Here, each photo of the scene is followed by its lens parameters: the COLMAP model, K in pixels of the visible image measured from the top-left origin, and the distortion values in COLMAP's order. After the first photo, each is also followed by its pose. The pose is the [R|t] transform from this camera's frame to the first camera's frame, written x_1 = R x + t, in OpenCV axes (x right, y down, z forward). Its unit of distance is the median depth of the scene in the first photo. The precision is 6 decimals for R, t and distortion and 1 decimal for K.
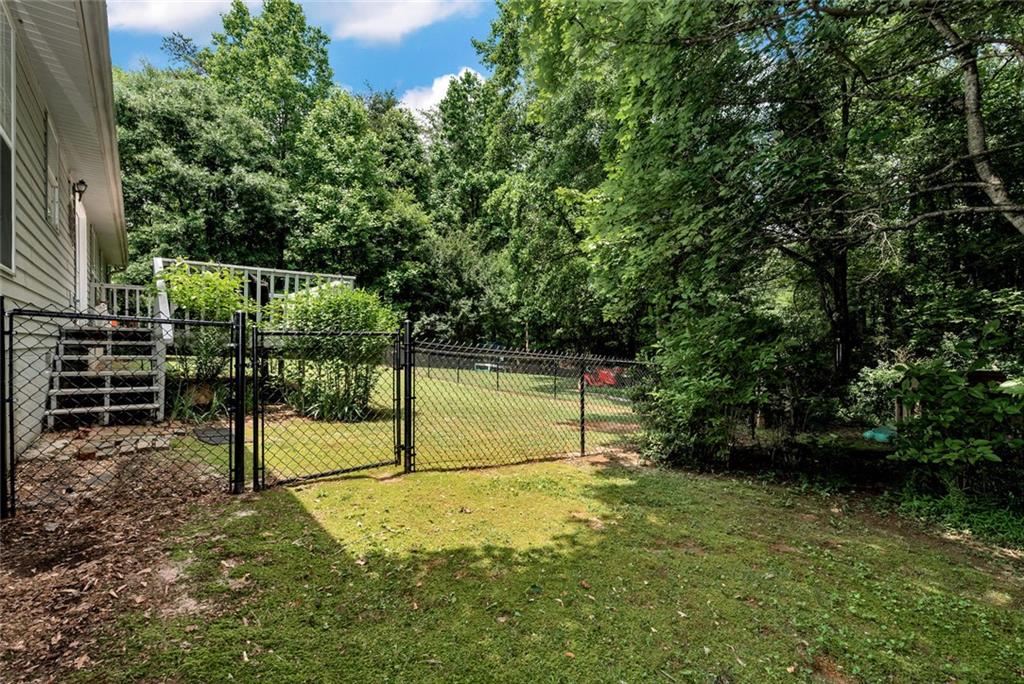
lens RADIAL K [[483.7, 0, 514.2], [0, 483.7, 342.4], [0, 0, 1]] dist [0.001059, 0.000087]
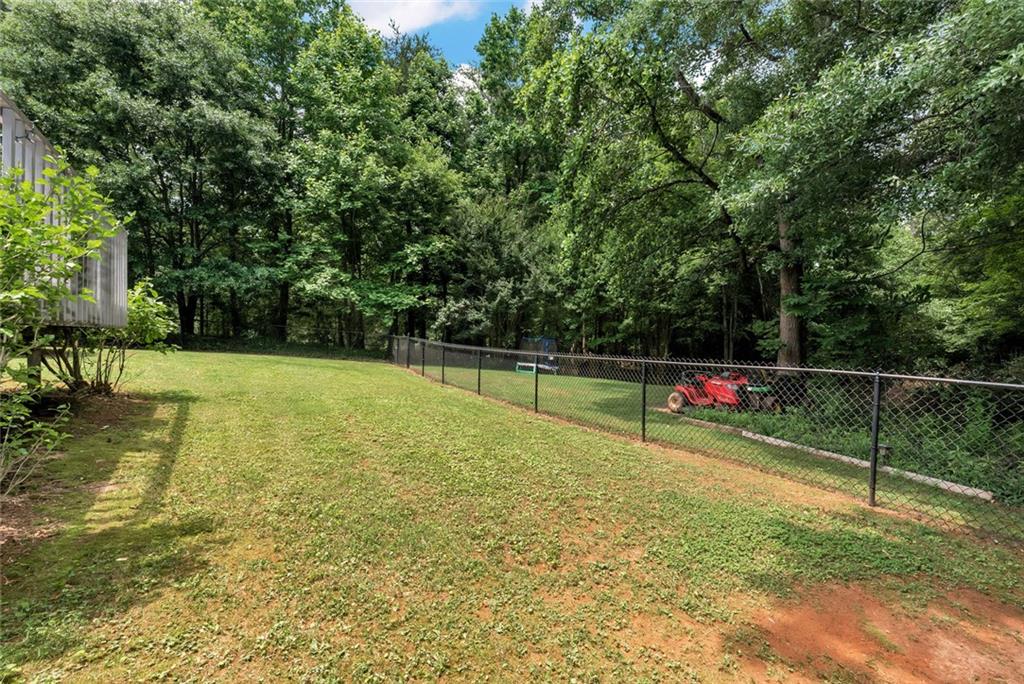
lens RADIAL K [[483.7, 0, 514.2], [0, 483.7, 332.9], [0, 0, 1]] dist [0.001059, 0.000087]
pose [[0.993729, 0.007067, -0.111588, 0.002006], [-0.008486, 0.999889, -0.012251, 0.005055], [0.111489, 0.013121, 0.993679, 0.231885]]
